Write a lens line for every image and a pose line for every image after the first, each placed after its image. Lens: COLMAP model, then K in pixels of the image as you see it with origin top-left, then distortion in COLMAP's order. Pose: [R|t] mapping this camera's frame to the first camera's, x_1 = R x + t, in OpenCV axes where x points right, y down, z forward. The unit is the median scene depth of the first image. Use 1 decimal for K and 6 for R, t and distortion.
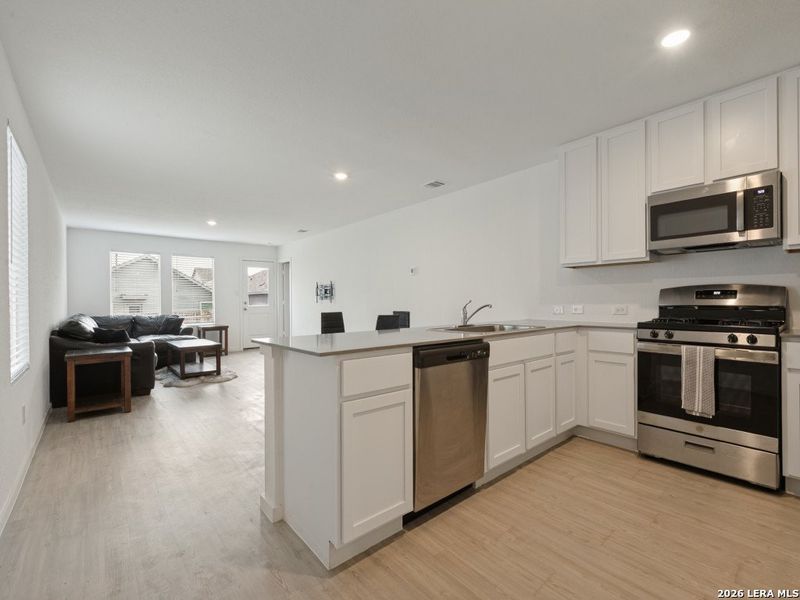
lens RADIAL K [[361.3, 0, 398.5], [0, 361.3, 302.2], [0, 0, 1]] dist [0.001670, 0.000265]
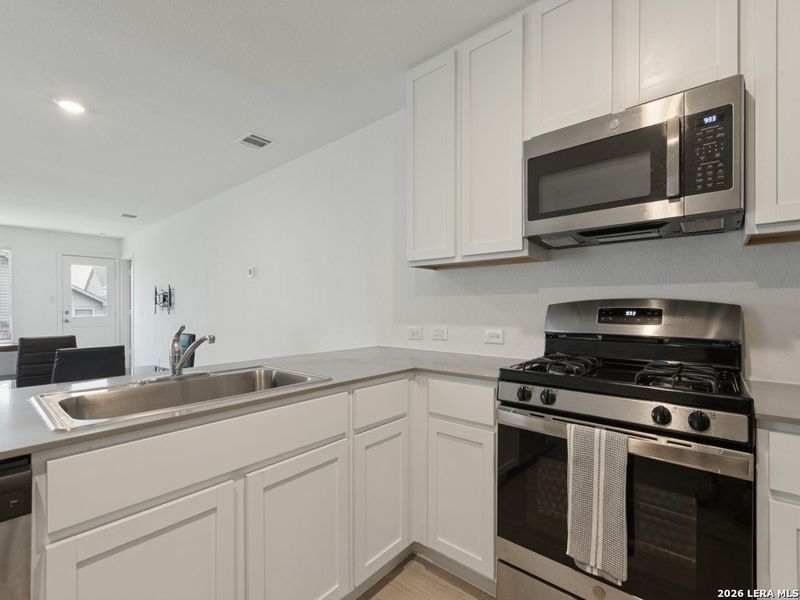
lens RADIAL K [[365.1, 0, 397.4], [0, 365.1, 309.1], [0, 0, 1]] dist [0.000544, -0.000007]
pose [[0.987076, 0.006935, 0.160100, 0.395946], [-0.006999, 0.999975, -0.000166, -0.028252], [-0.160098, -0.000956, 0.987101, 0.457777]]
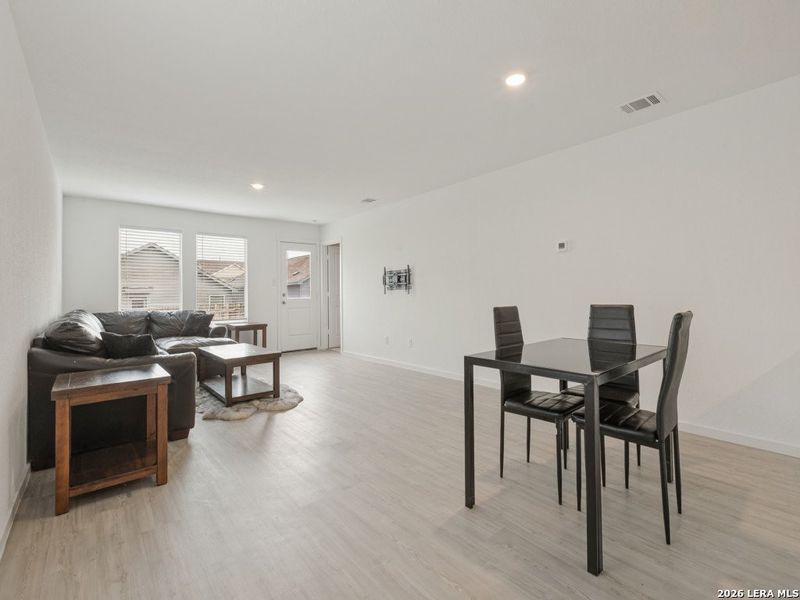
lens RADIAL K [[369.2, 0, 401.0], [0, 369.2, 287.7], [0, 0, 1]] dist [0.001580, 0.000251]
pose [[0.999985, -0.004185, -0.003500, -0.500962], [0.004117, 0.999802, -0.019469, 0.011153], [0.003581, 0.019454, 0.999804, 0.562077]]
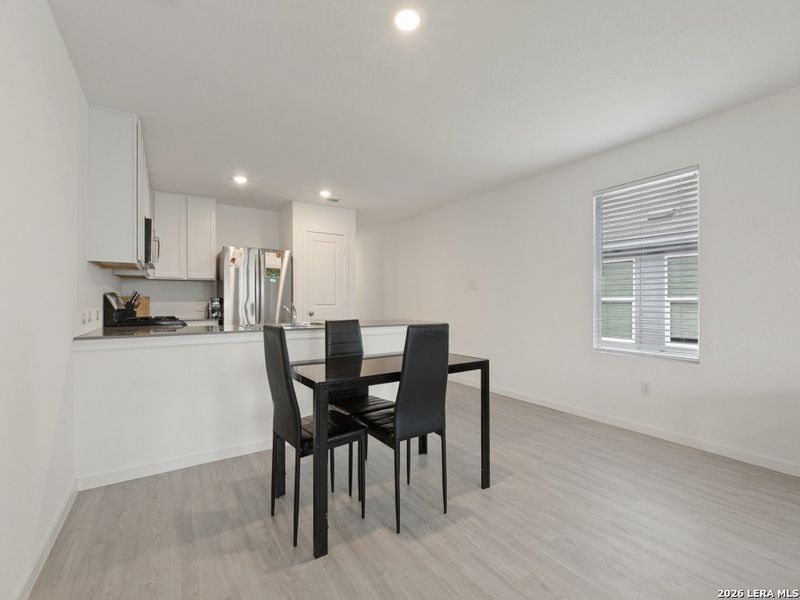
lens RADIAL K [[361.3, 0, 398.5], [0, 361.3, 302.2], [0, 0, 1]] dist [0.001670, 0.000265]
pose [[-0.990833, 0.009036, 0.134790, -0.297800], [0.008856, 0.999959, -0.001938, -0.001783], [-0.134802, -0.000726, -0.990872, 2.072335]]
